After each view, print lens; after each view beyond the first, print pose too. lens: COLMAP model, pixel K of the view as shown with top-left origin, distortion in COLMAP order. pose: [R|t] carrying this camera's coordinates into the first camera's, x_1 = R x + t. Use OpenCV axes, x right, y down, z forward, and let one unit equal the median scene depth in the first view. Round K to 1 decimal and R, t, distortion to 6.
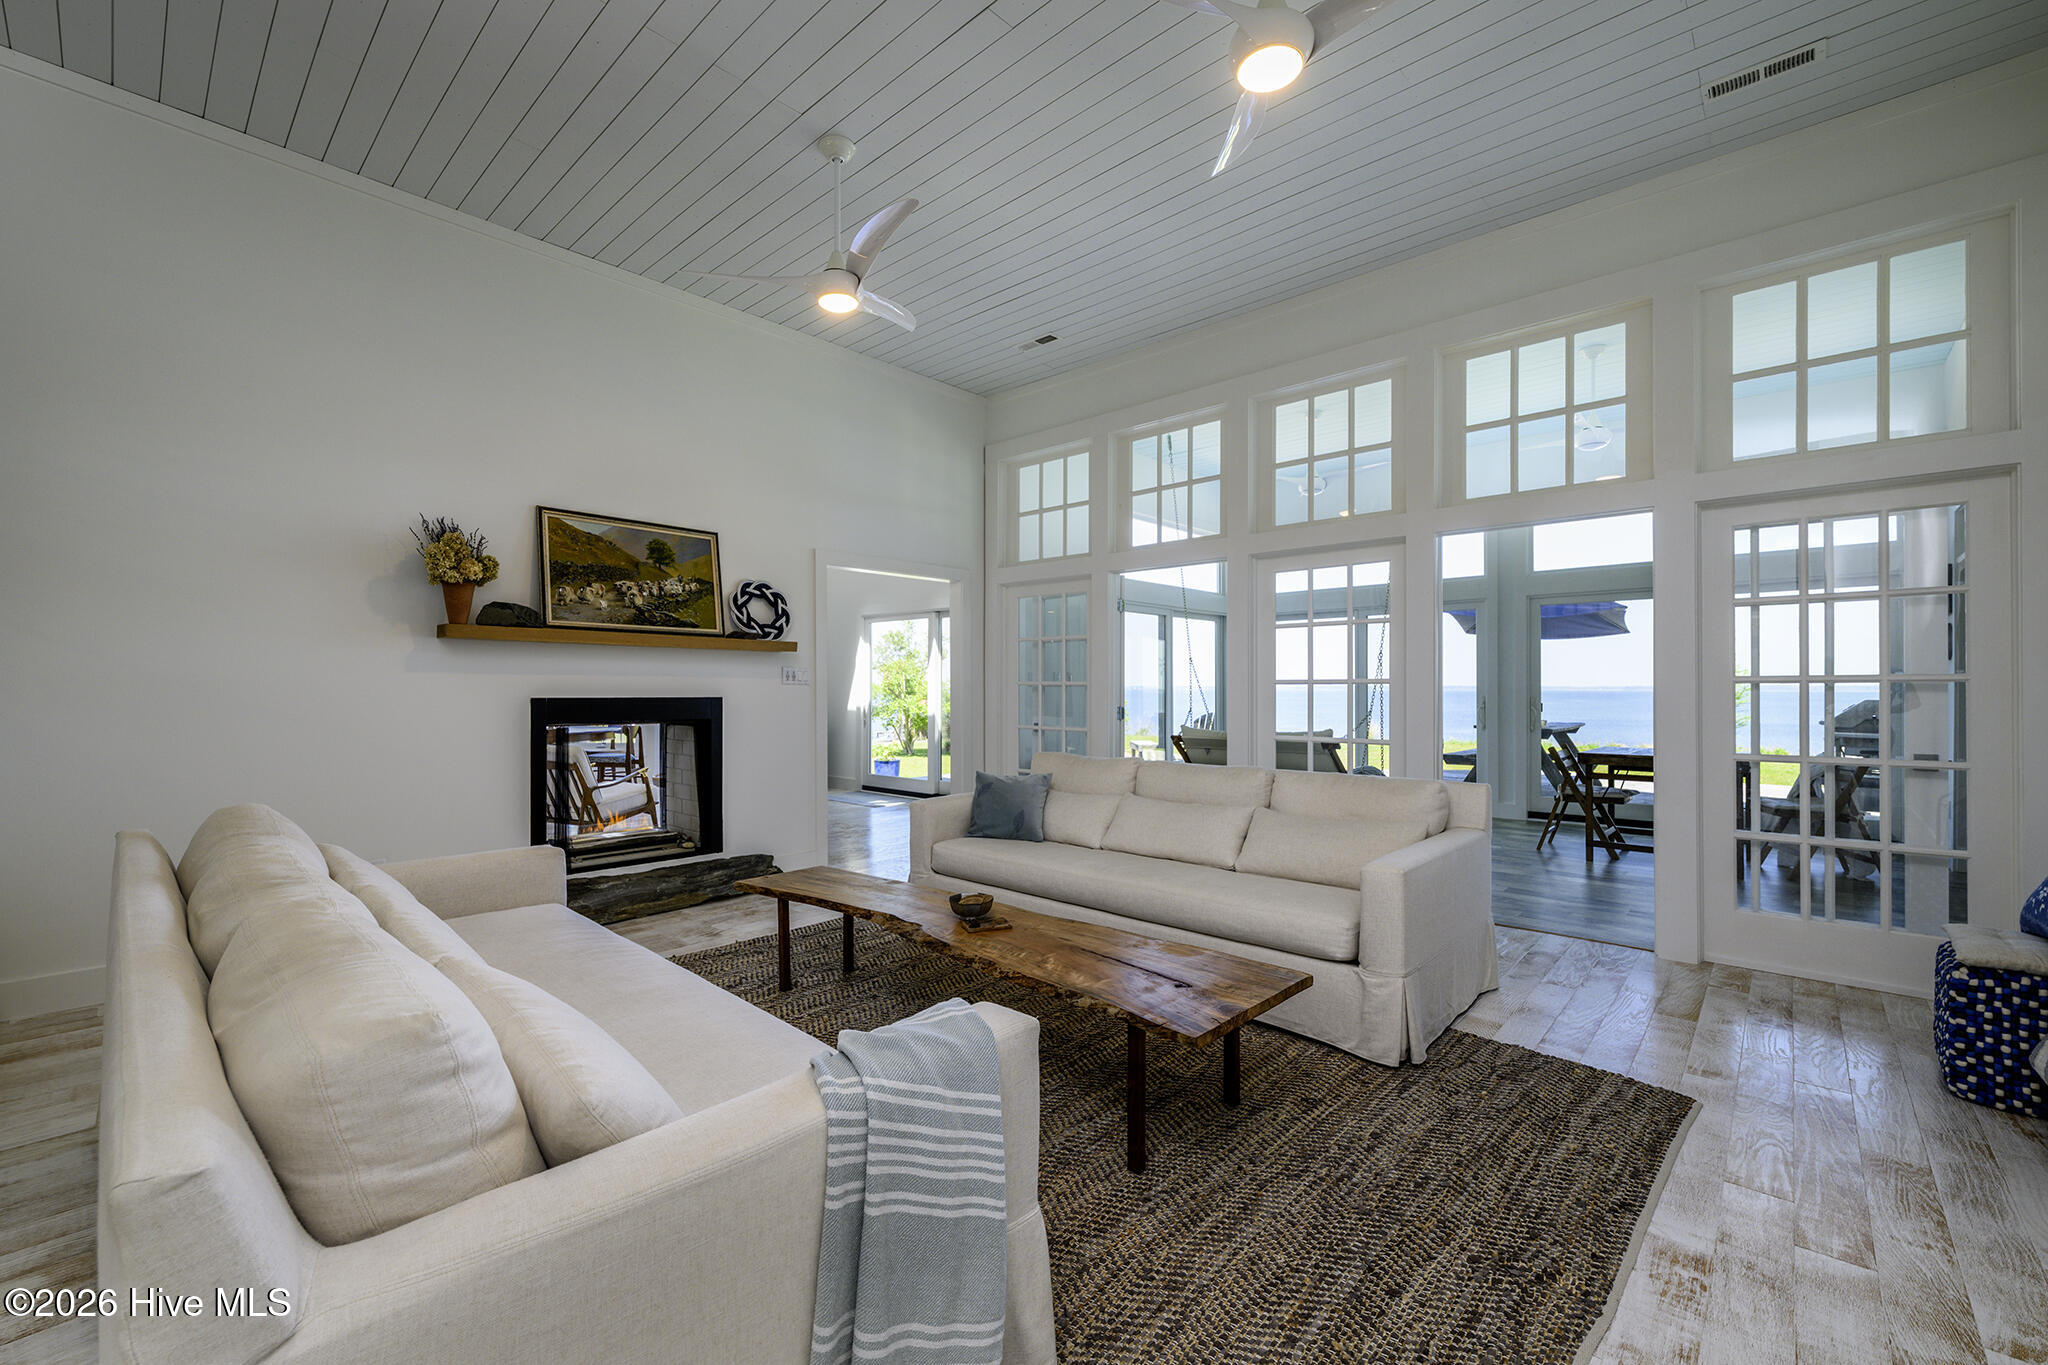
lens RADIAL K [[840.8, 0, 1014.3], [0, 840.8, 691.1], [0, 0, 1]] dist [-0.000378, 0.000035]
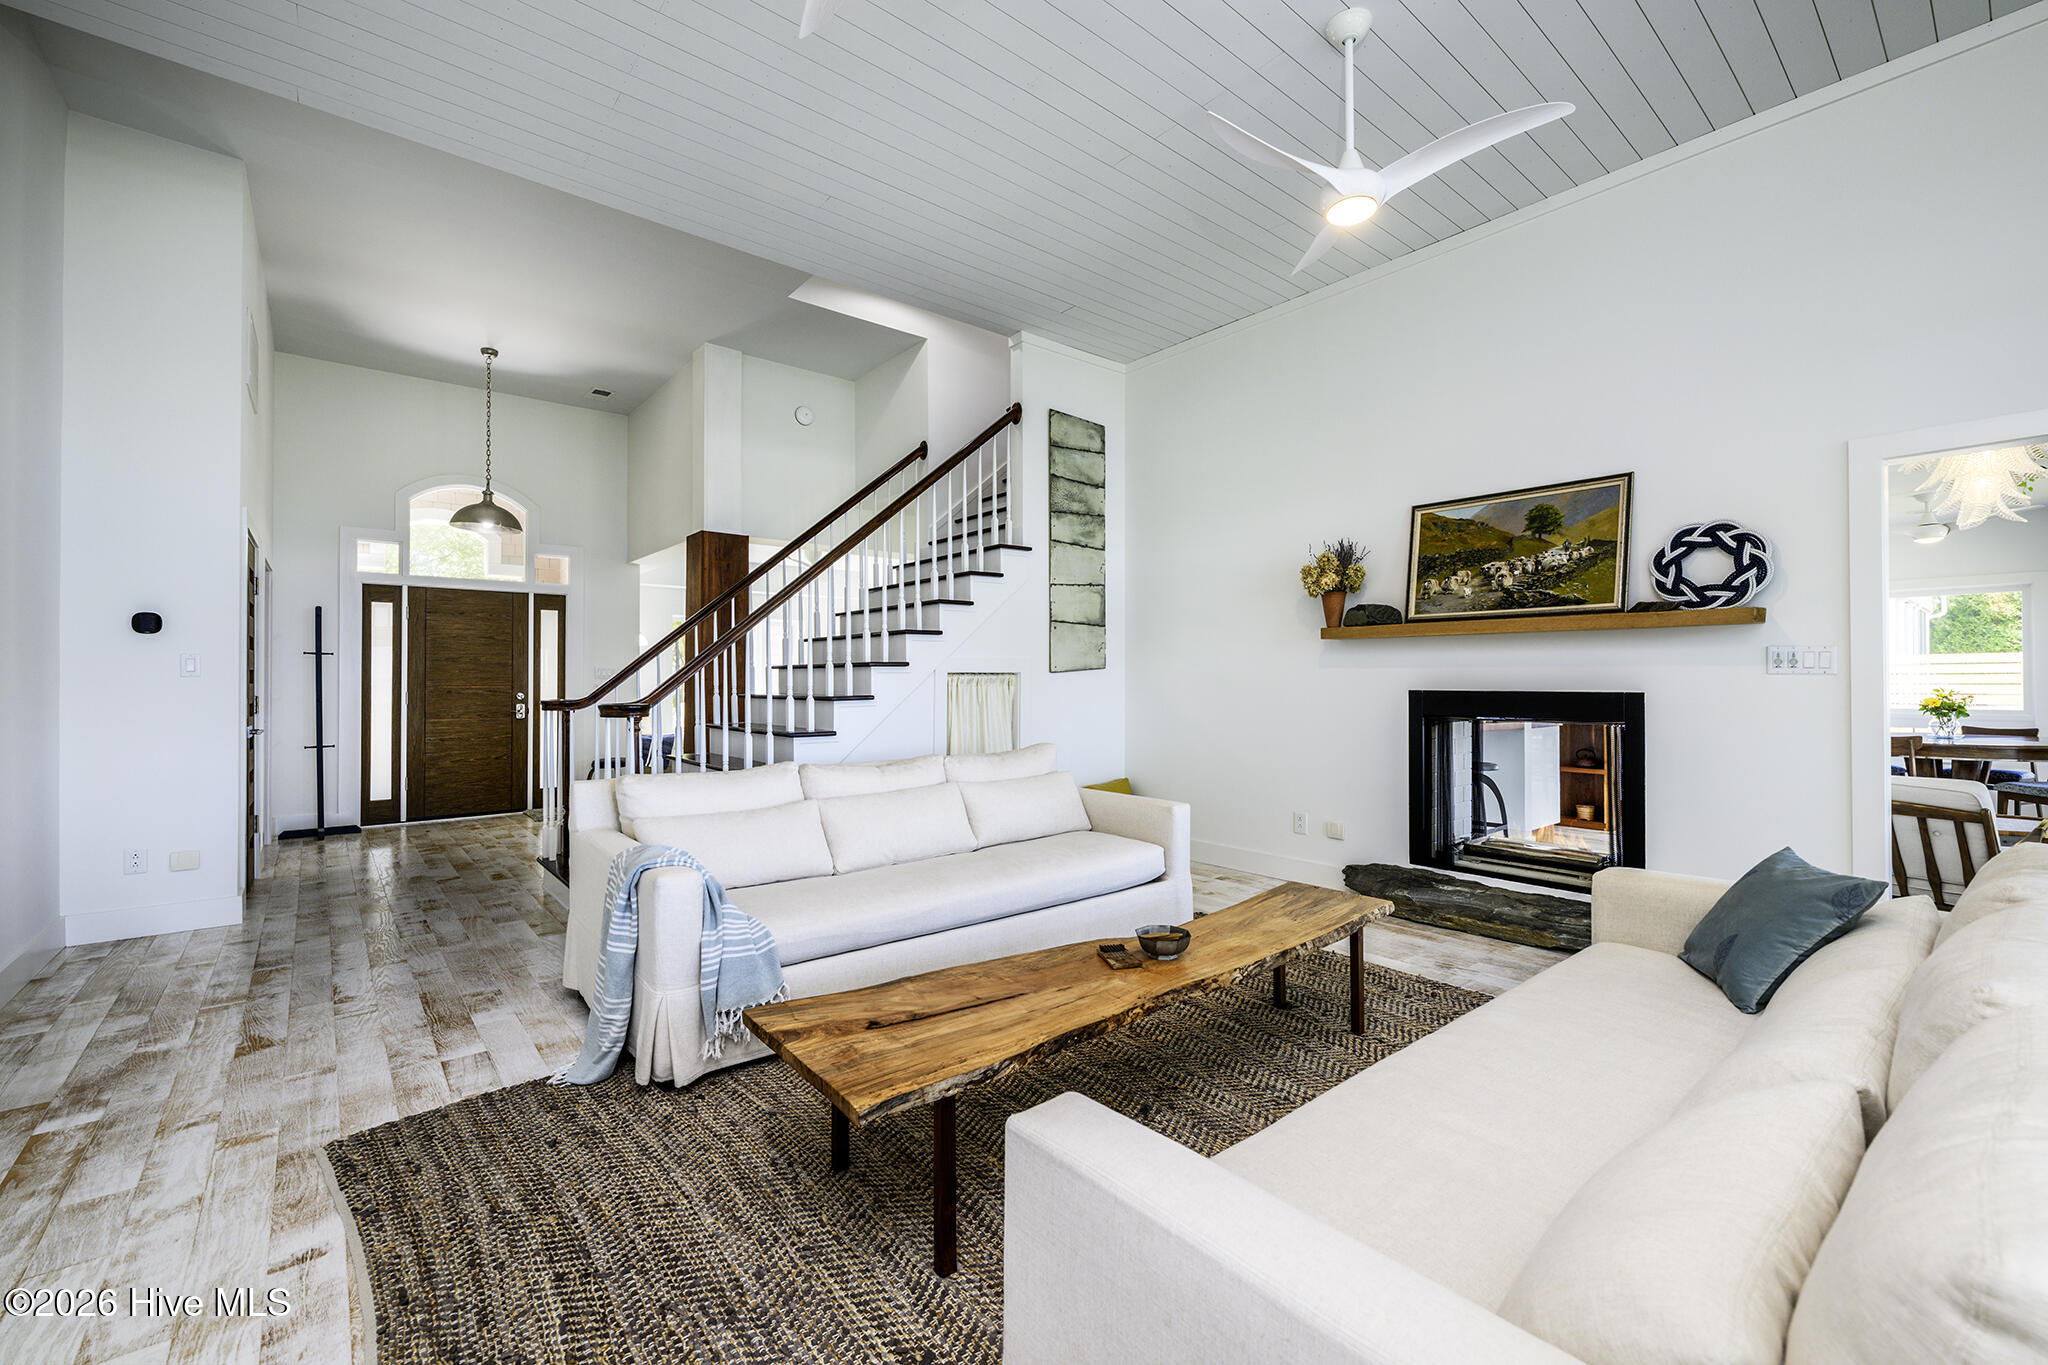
lens RADIAL K [[848.4, 0, 1019.8], [0, 848.4, 688.8], [0, 0, 1]] dist [-0.000208, -0.000025]
pose [[-0.129980, 0.007661, -0.991487, 0.488175], [-0.002222, 0.999965, 0.008018, -0.001178], [0.991514, 0.003245, -0.129959, 0.591267]]
